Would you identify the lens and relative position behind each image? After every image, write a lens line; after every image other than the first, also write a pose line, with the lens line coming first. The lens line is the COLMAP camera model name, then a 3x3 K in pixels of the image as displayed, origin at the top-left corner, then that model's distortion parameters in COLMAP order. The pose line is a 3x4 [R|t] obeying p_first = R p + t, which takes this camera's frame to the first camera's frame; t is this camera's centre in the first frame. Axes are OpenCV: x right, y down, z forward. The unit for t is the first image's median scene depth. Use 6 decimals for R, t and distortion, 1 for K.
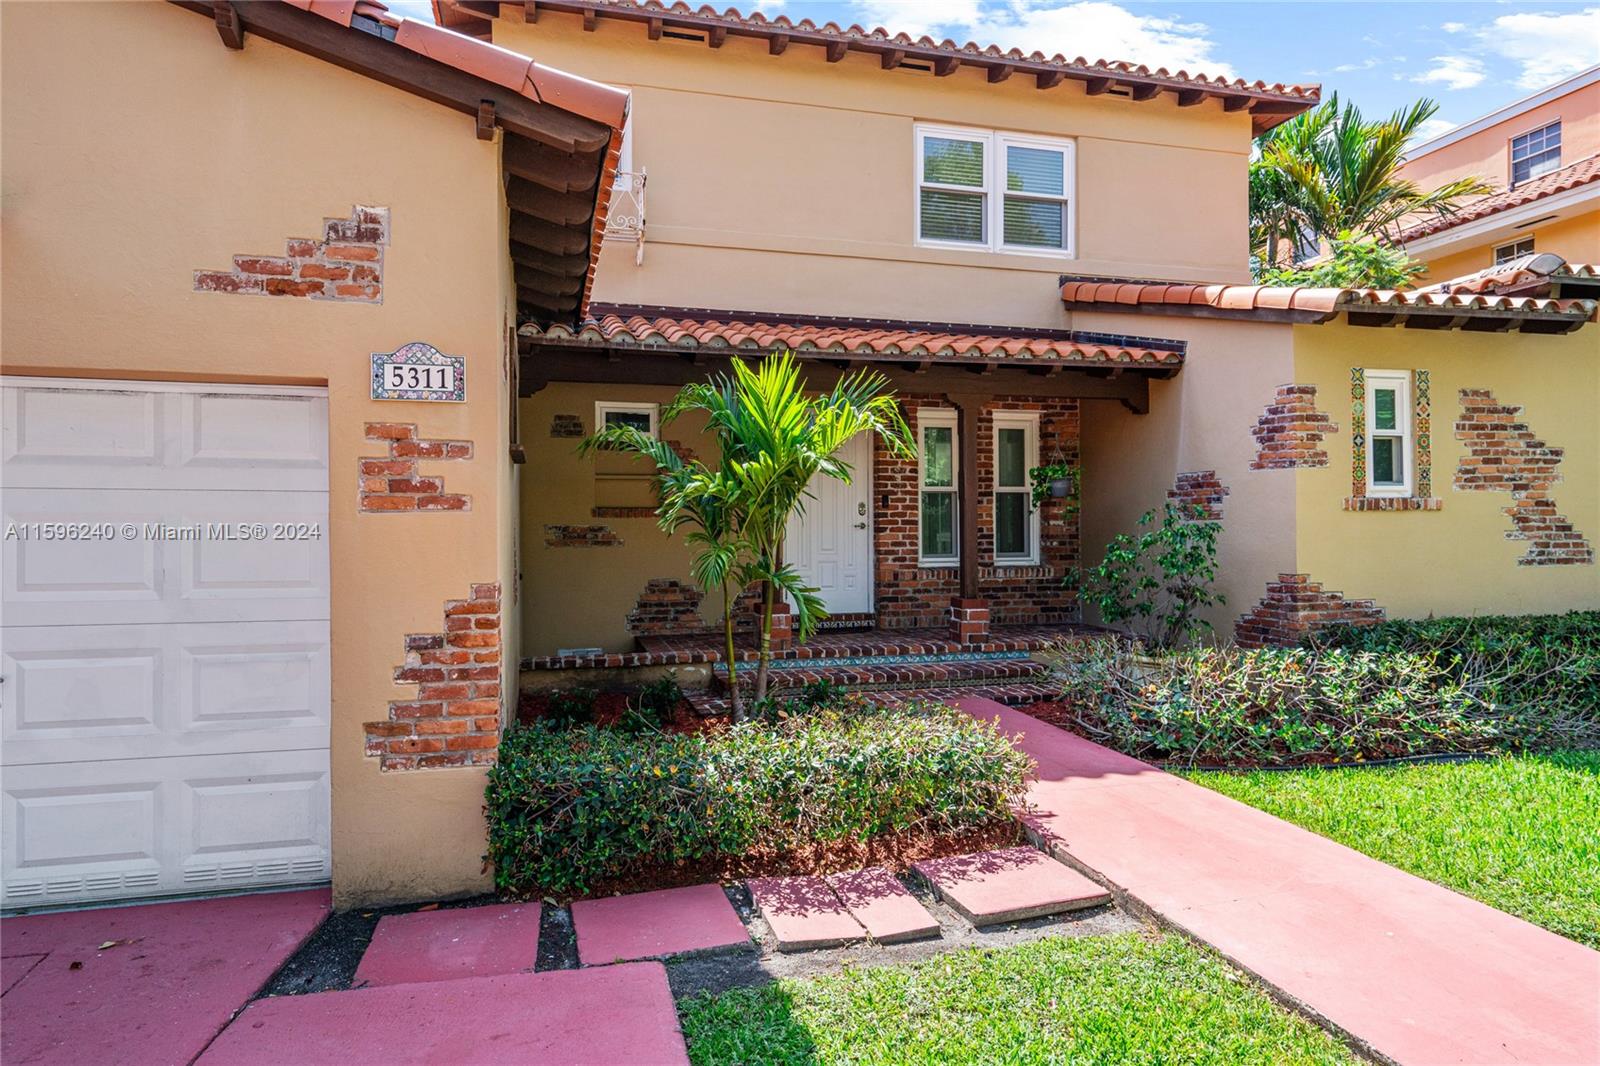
lens RADIAL K [[1007.1, 0, 784.1], [0, 1007.1, 562.4], [0, 0, 1]] dist [0.003844, 0.003180]
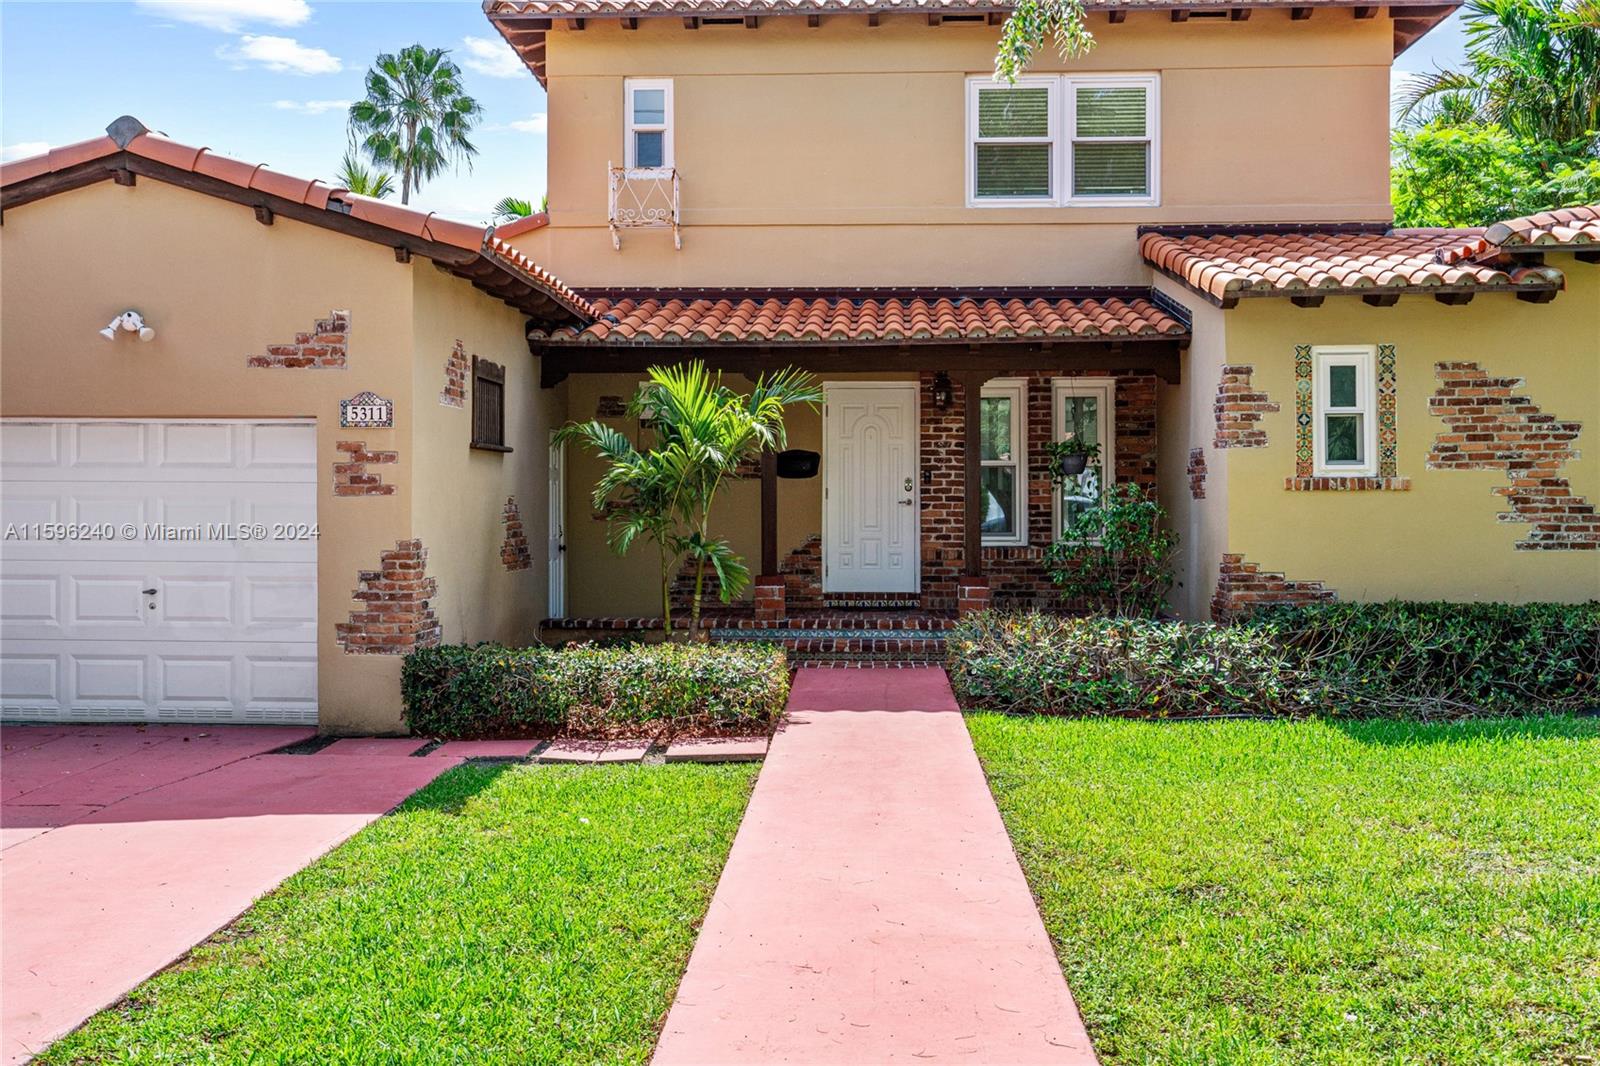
lens RADIAL K [[1577.7, 0, 710.5], [0, 1577.7, 606.3], [0, 0, 1]] dist [0.007334, 0.006521]
pose [[0.941110, 0.027668, -0.336965, 0.518333], [-0.015771, 0.999154, 0.037994, 0.011347], [0.337731, -0.030442, 0.940750, -0.615600]]
